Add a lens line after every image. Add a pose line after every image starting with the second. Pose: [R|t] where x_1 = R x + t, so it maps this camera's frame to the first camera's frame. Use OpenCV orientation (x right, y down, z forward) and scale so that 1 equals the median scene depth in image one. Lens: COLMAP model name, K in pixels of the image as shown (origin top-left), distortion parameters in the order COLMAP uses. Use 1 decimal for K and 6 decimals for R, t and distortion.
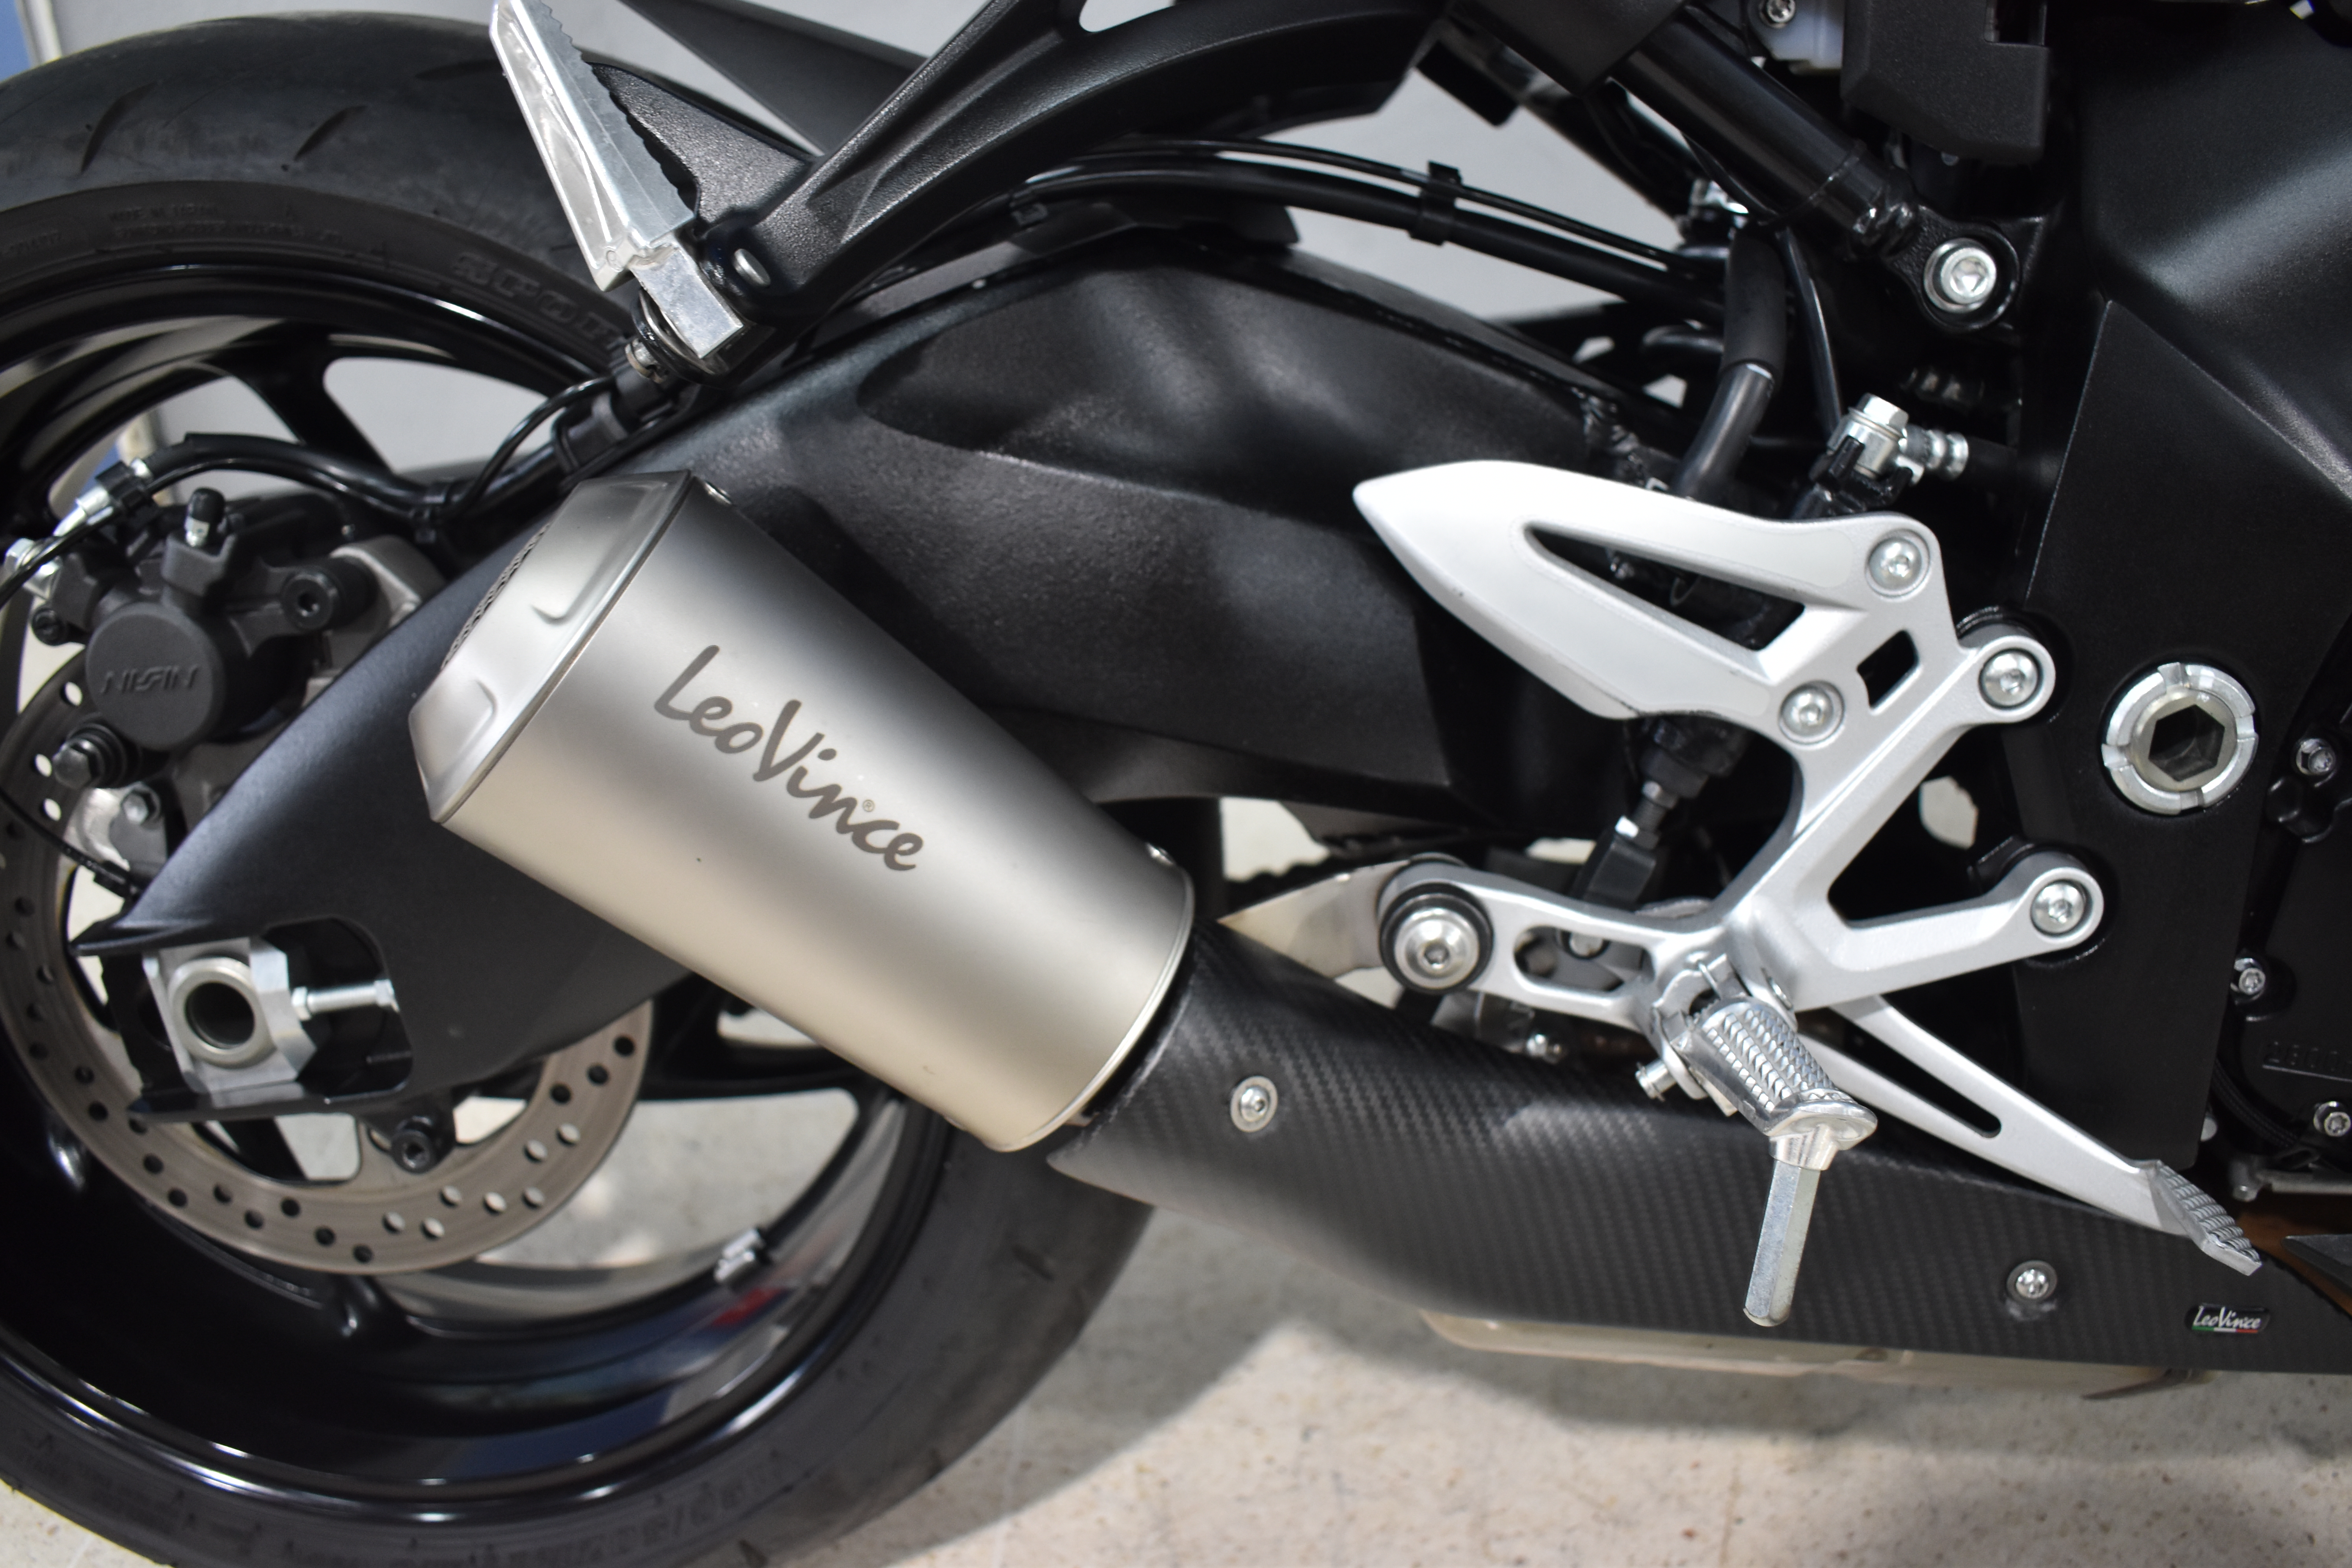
lens RADIAL K [[1975.4, 0, 1176.0], [0, 1975.4, 784.0], [0, 0, 1]] dist [-0.107742, 0.053181]
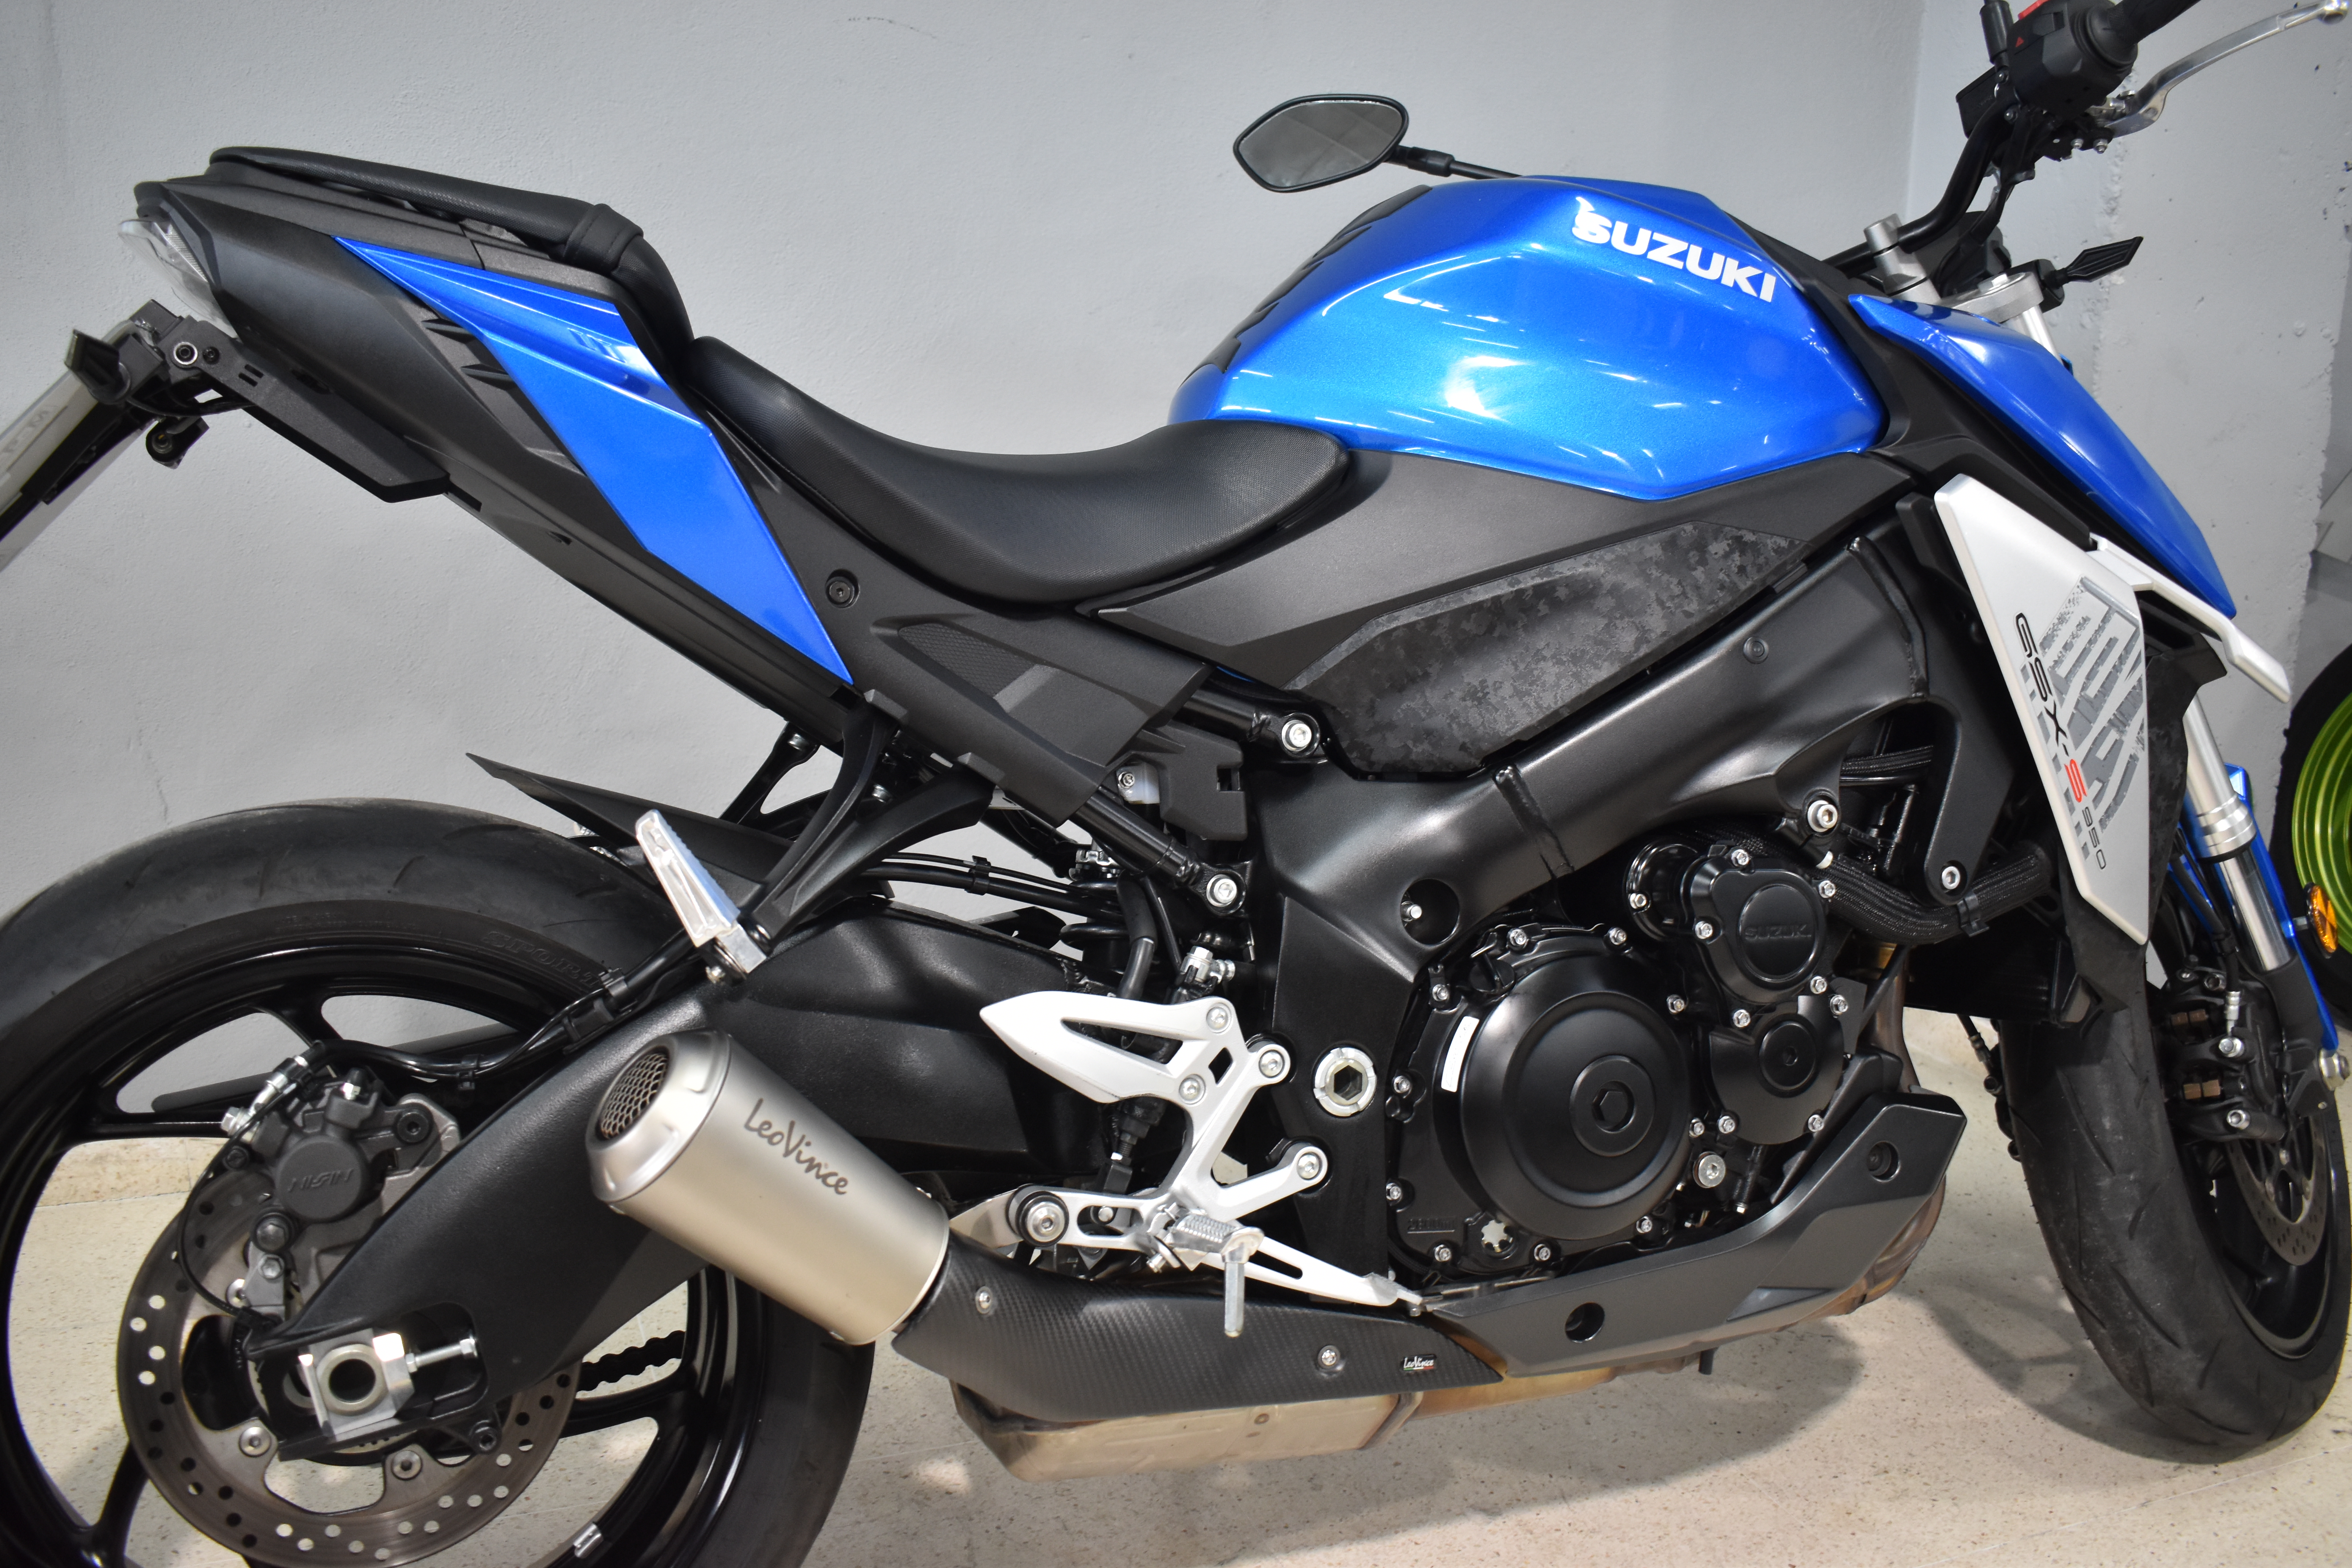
lens RADIAL K [[1975.4, 0, 1176.0], [0, 1975.4, 784.0], [0, 0, 1]] dist [-0.107742, 0.053181]
pose [[0.907807, -0.047147, 0.416730, -0.588357], [0.165222, 0.953507, -0.252045, 0.187746], [-0.385472, 0.297661, 0.873390, -1.017585]]
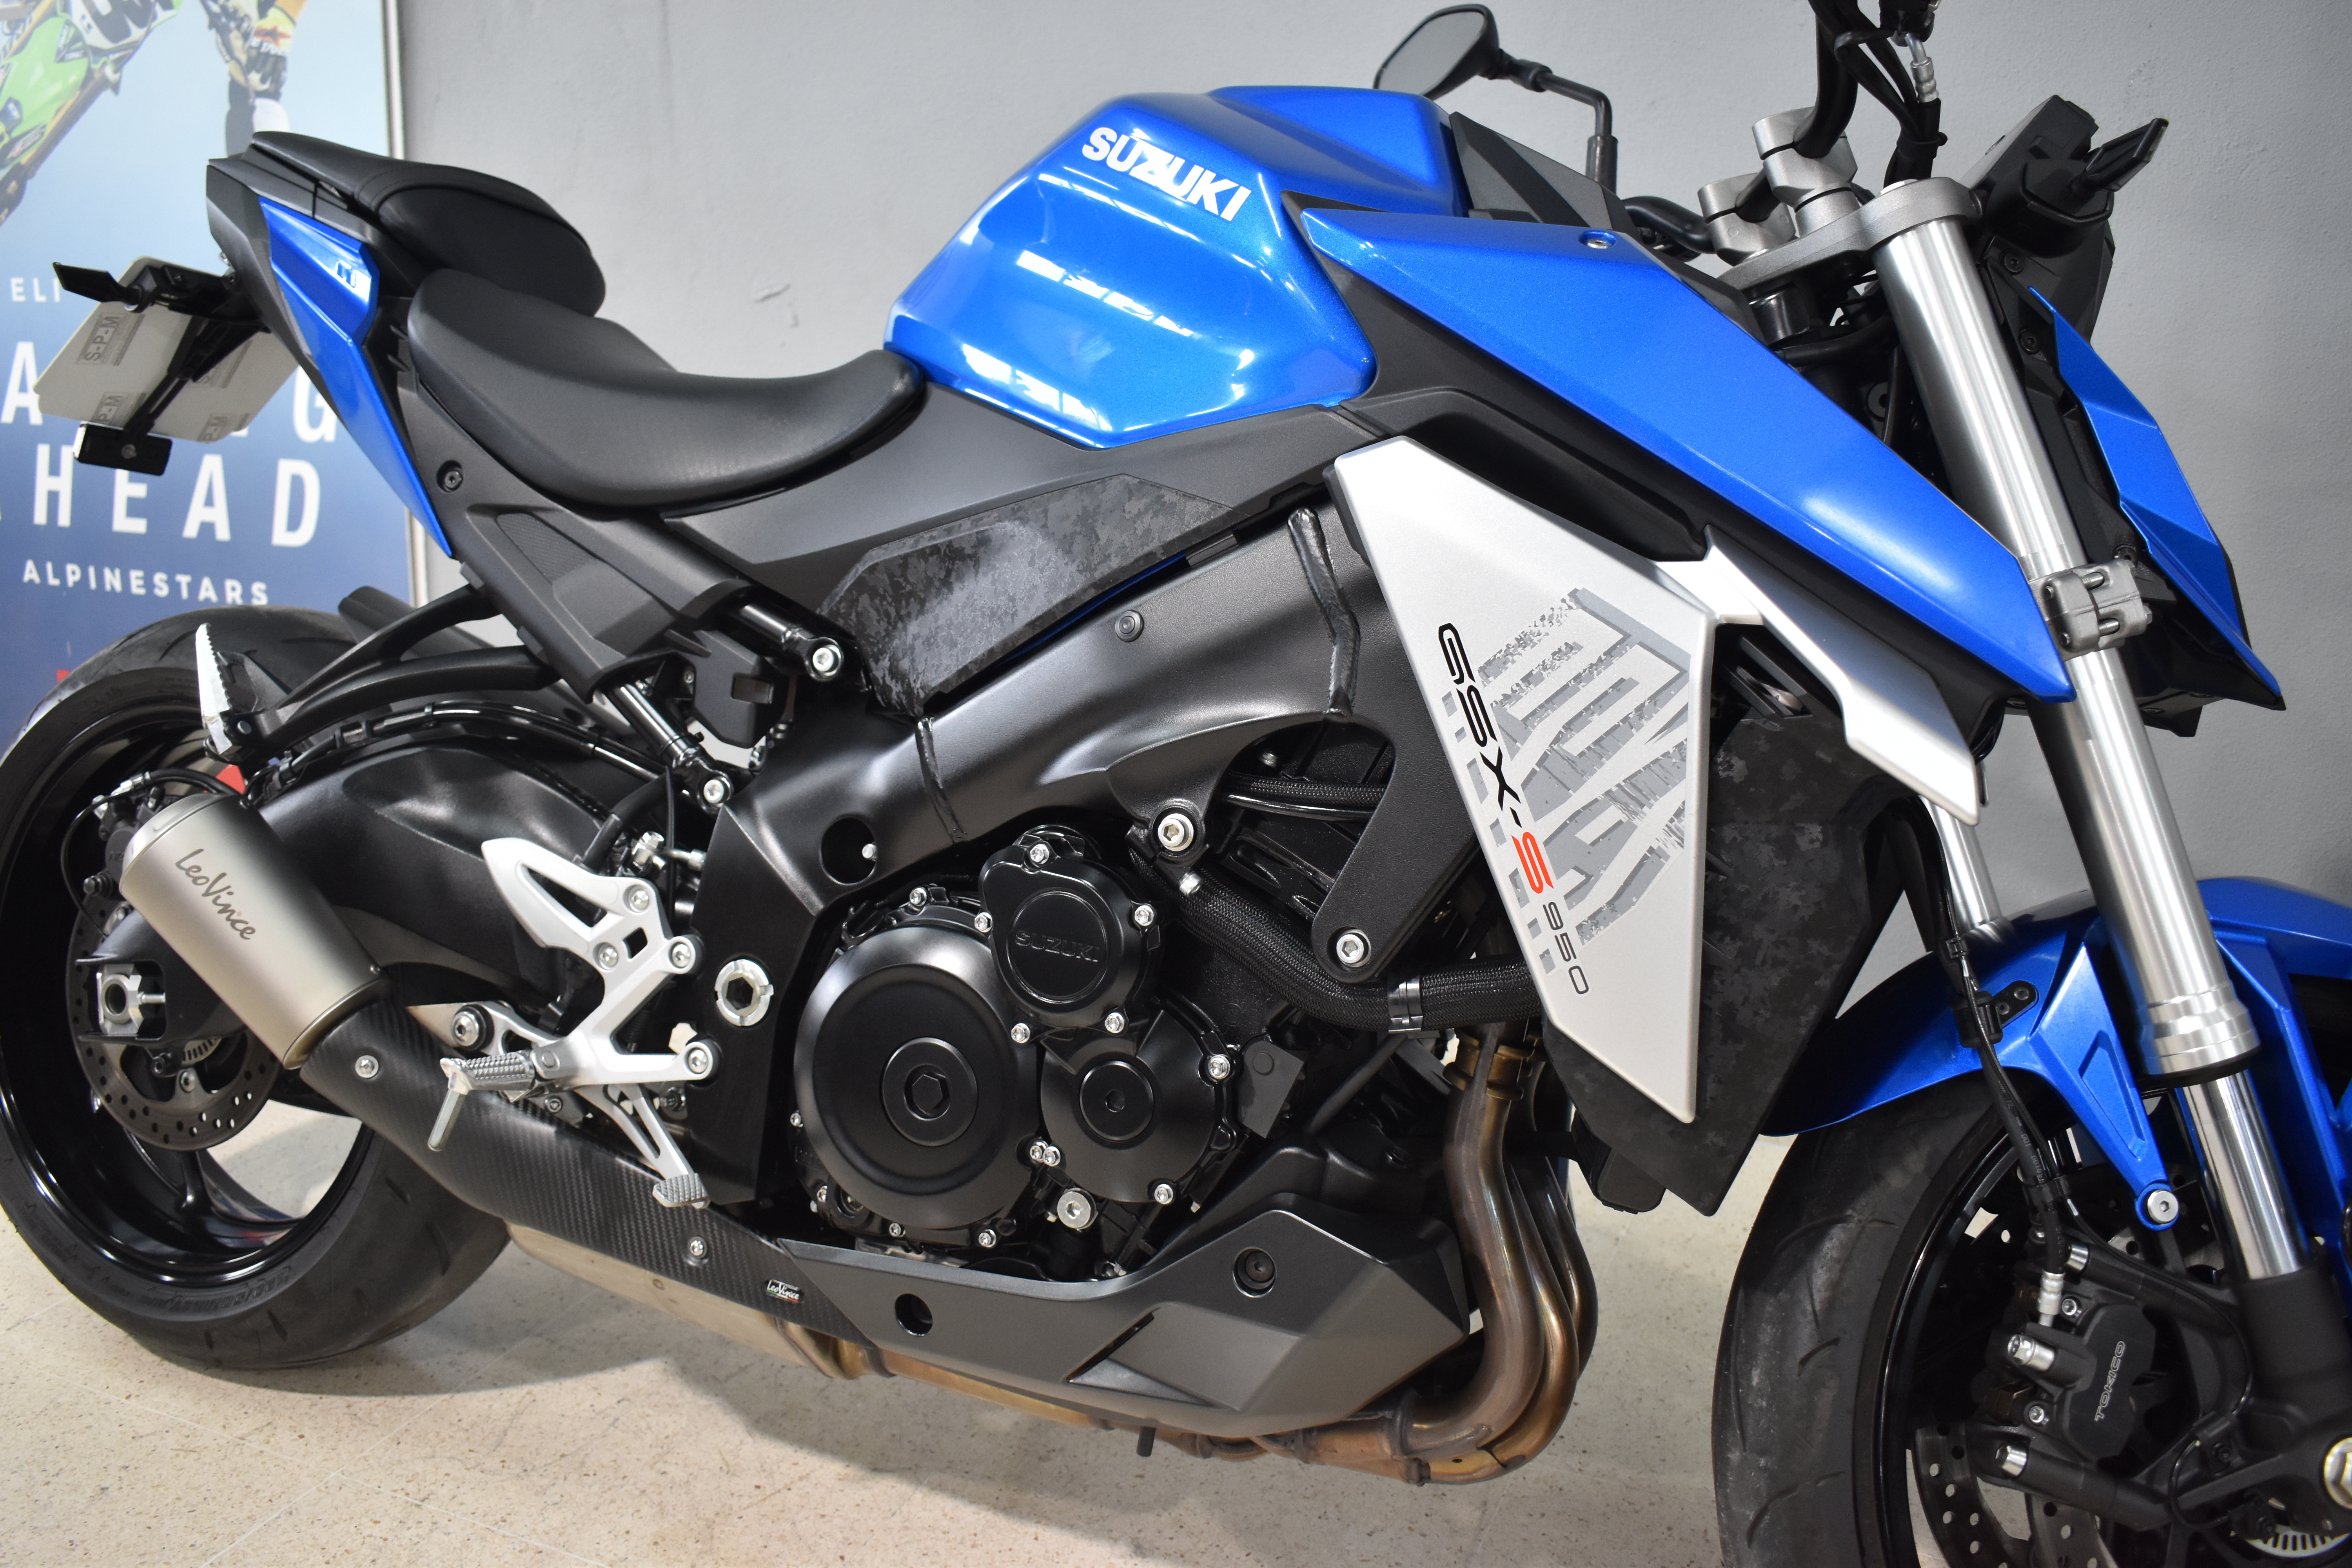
lens RADIAL K [[2076.4, 0, 1176.0], [0, 2076.4, 784.0], [0, 0, 1]] dist [-0.094258, -0.002348]
pose [[0.944388, 0.128503, -0.302686, 1.684907], [-0.201488, 0.953578, -0.223812, 0.184115], [0.259874, 0.272353, 0.926439, -1.210422]]
